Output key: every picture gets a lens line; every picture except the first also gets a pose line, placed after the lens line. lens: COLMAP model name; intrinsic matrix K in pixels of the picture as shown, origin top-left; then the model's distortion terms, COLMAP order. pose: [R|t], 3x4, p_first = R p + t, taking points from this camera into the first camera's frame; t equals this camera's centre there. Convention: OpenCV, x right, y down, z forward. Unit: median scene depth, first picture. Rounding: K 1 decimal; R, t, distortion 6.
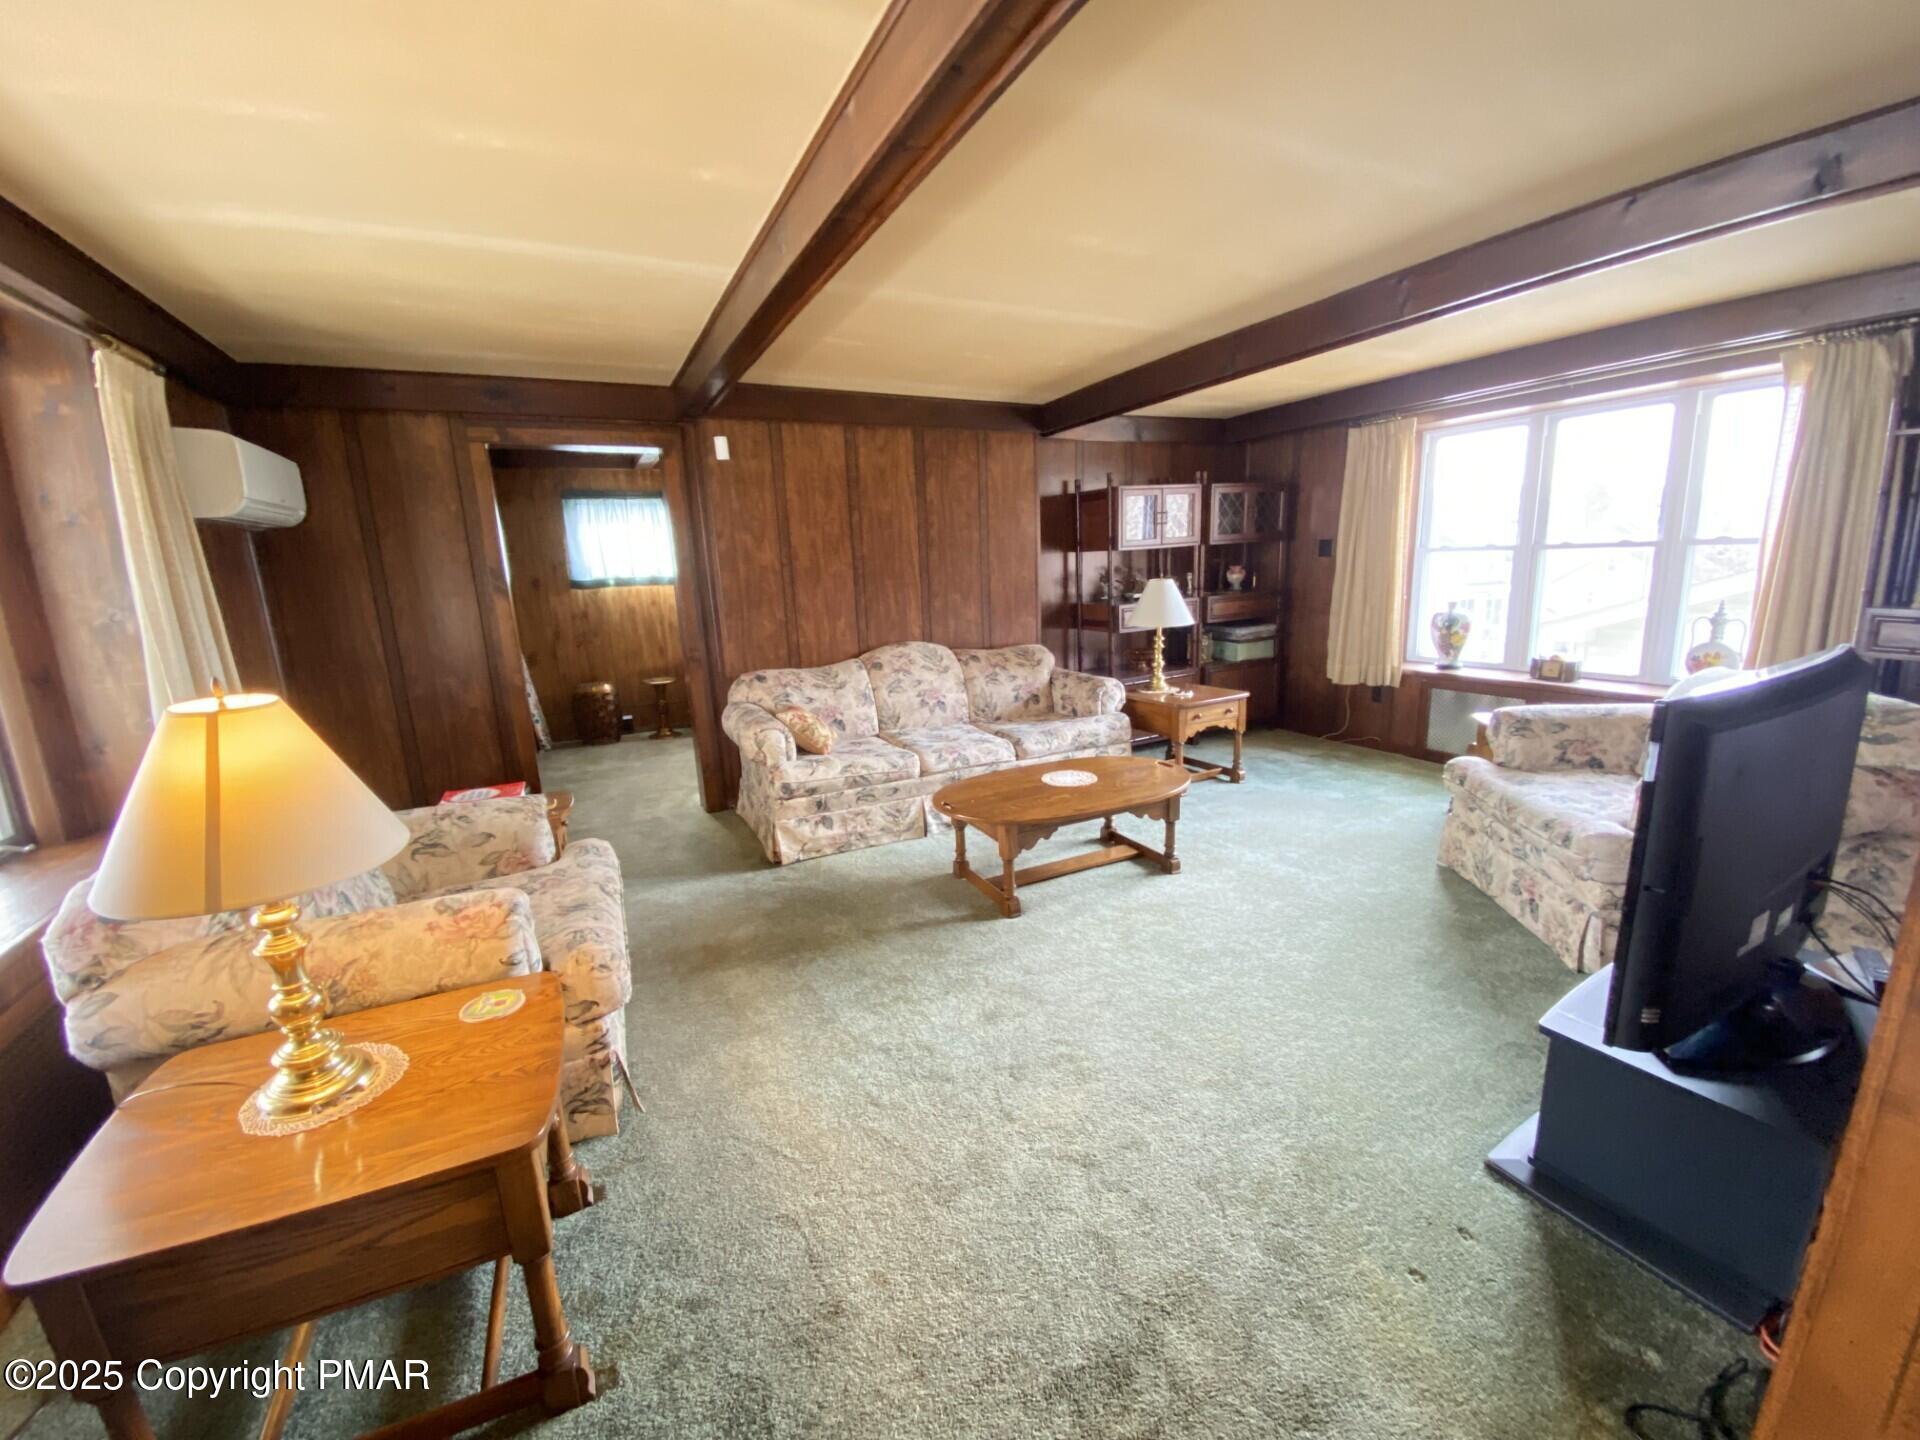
lens RADIAL K [[777.3, 0, 961.9], [0, 777.3, 727.3], [0, 0, 1]] dist [0.016270, -0.017901]
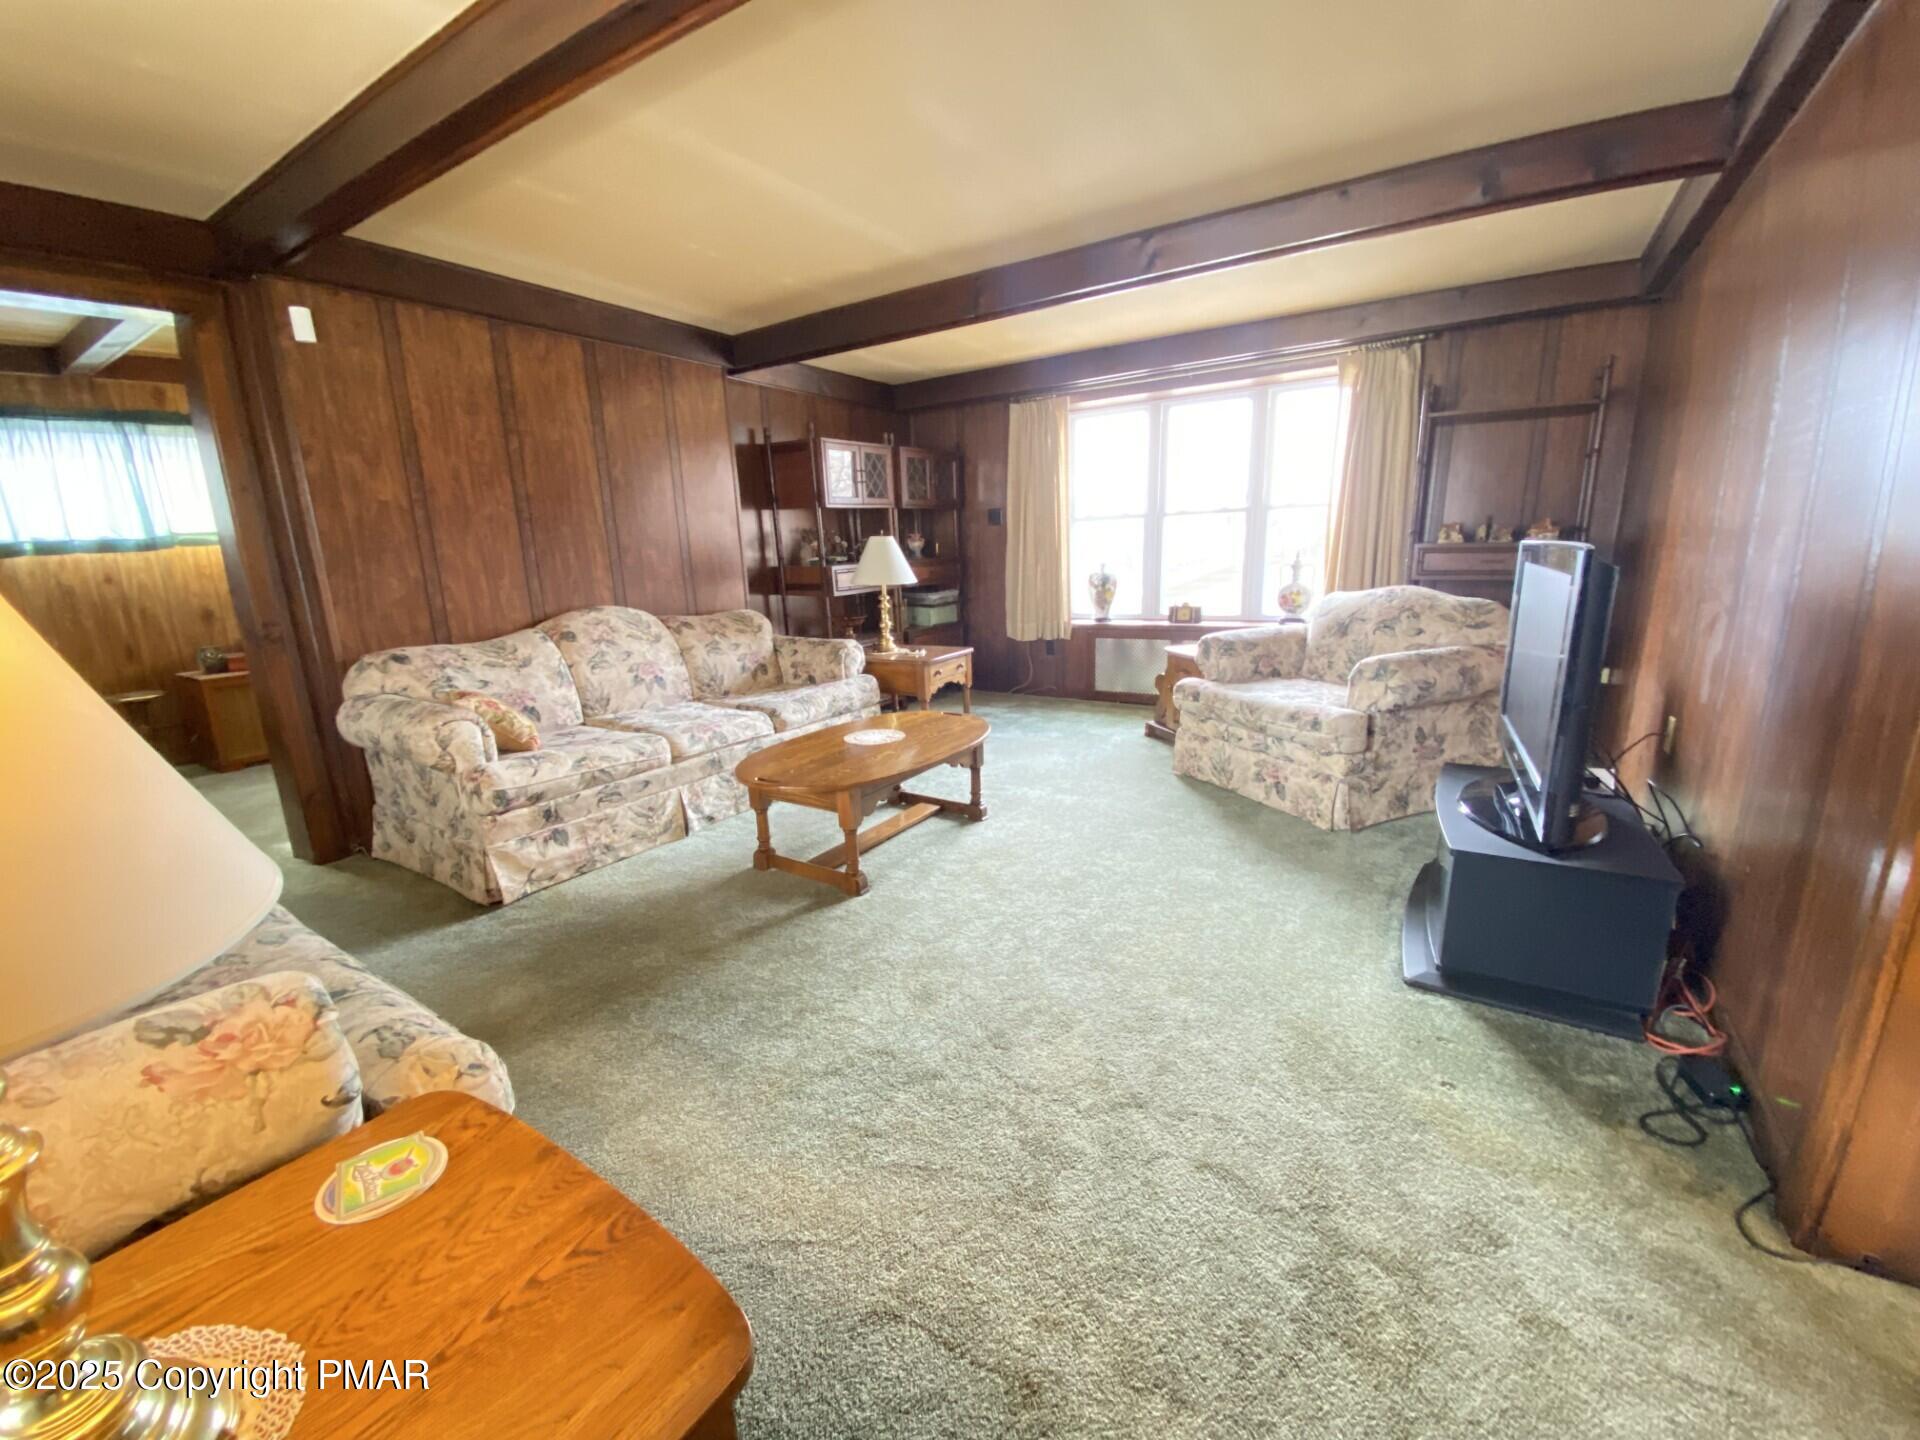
lens RADIAL K [[777.3, 0, 963.4], [0, 777.3, 727.1], [0, 0, 1]] dist [0.016270, -0.017901]
pose [[0.857951, -0.105716, 0.502736, -0.186491], [0.105668, 0.993988, 0.028688, 0.032720], [-0.502746, 0.028511, 0.863964, 0.133211]]
